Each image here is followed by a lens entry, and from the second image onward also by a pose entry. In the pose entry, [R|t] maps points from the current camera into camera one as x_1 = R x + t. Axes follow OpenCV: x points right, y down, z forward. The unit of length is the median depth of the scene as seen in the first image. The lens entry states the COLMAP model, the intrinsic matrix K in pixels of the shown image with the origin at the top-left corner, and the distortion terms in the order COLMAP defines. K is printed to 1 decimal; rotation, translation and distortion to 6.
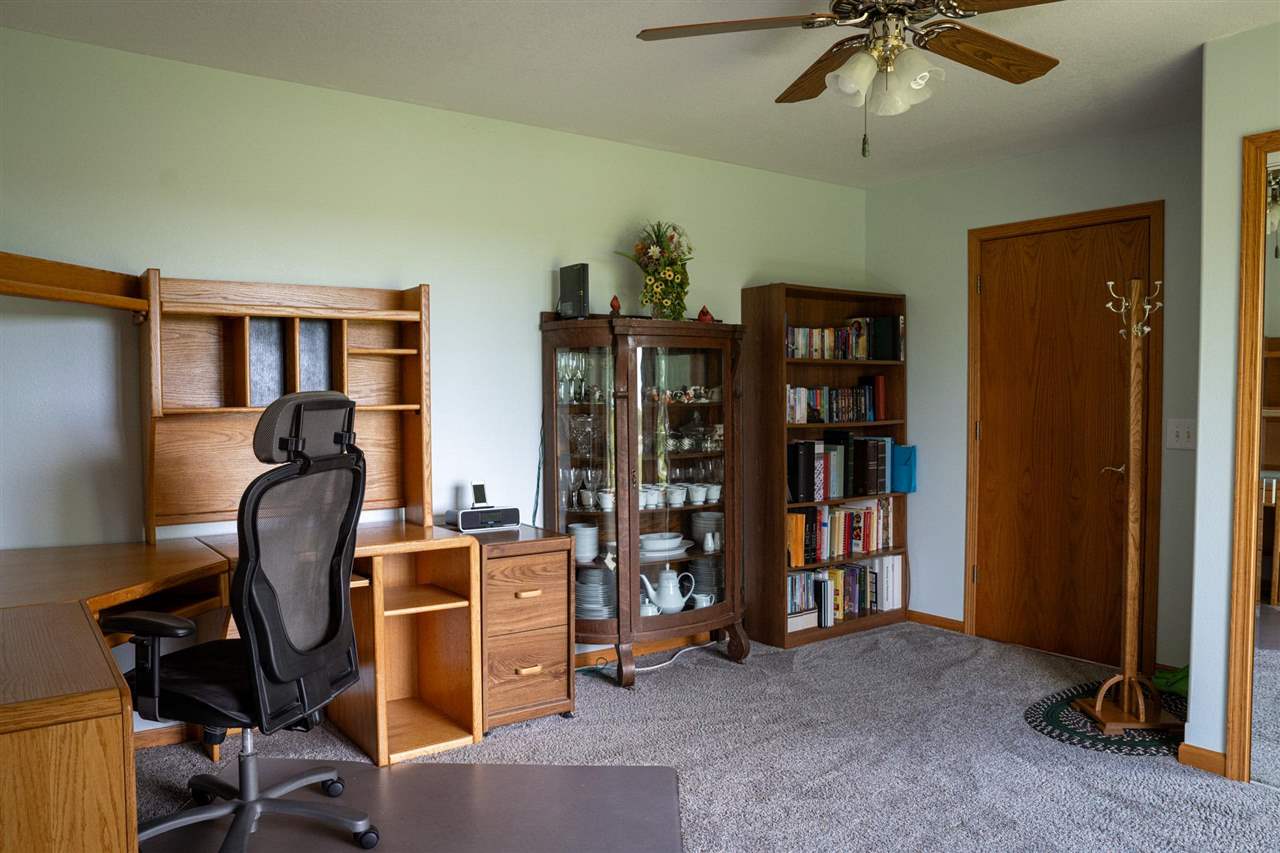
lens RADIAL K [[913.3, 0, 656.1], [0, 913.3, 438.3], [0, 0, 1]] dist [-0.112036, 0.087211]
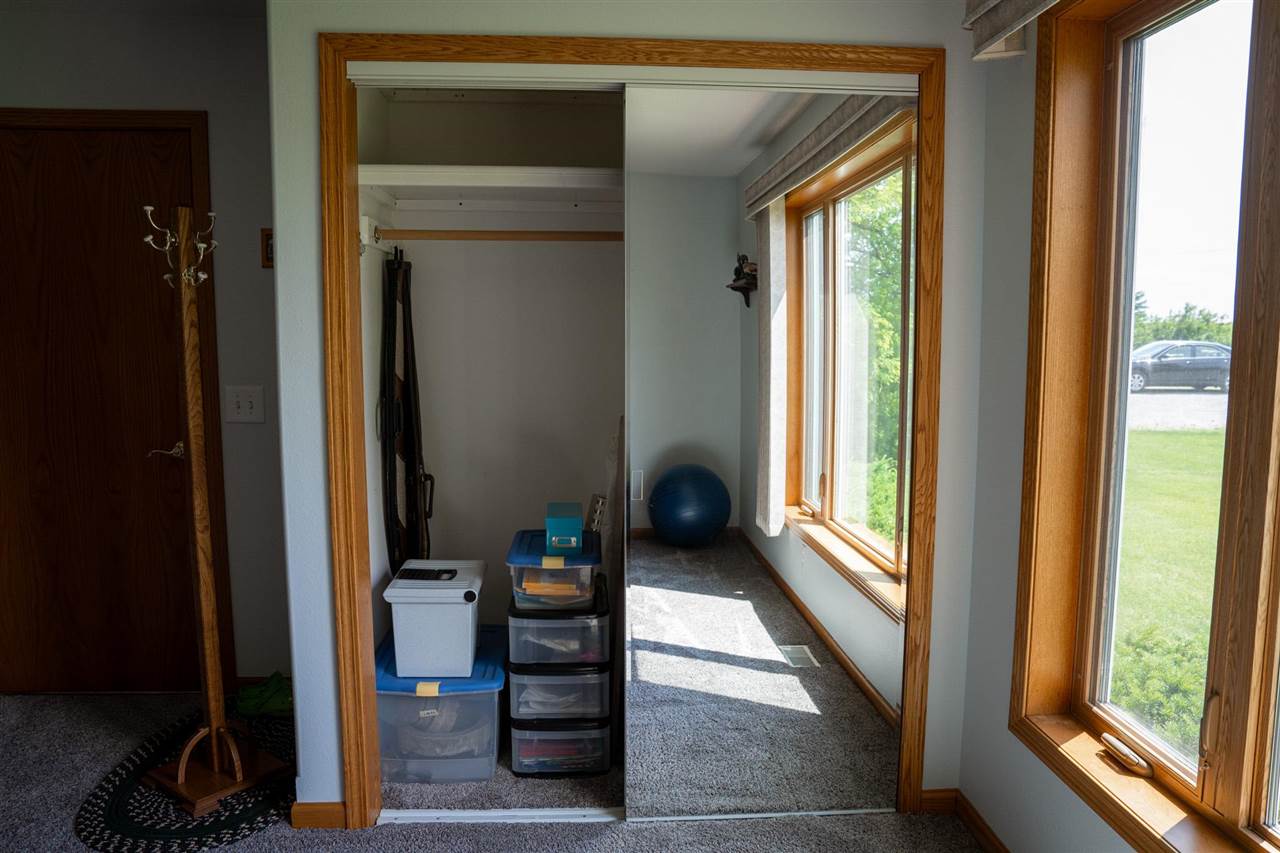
lens RADIAL K [[913.3, 0, 656.1], [0, 913.3, 438.3], [0, 0, 1]] dist [-0.112036, 0.087211]
pose [[0.542179, -0.093486, 0.835046, 0.121287], [0.033939, 0.995417, 0.089404, -0.040343], [-0.839578, -0.020132, 0.542867, 0.269070]]
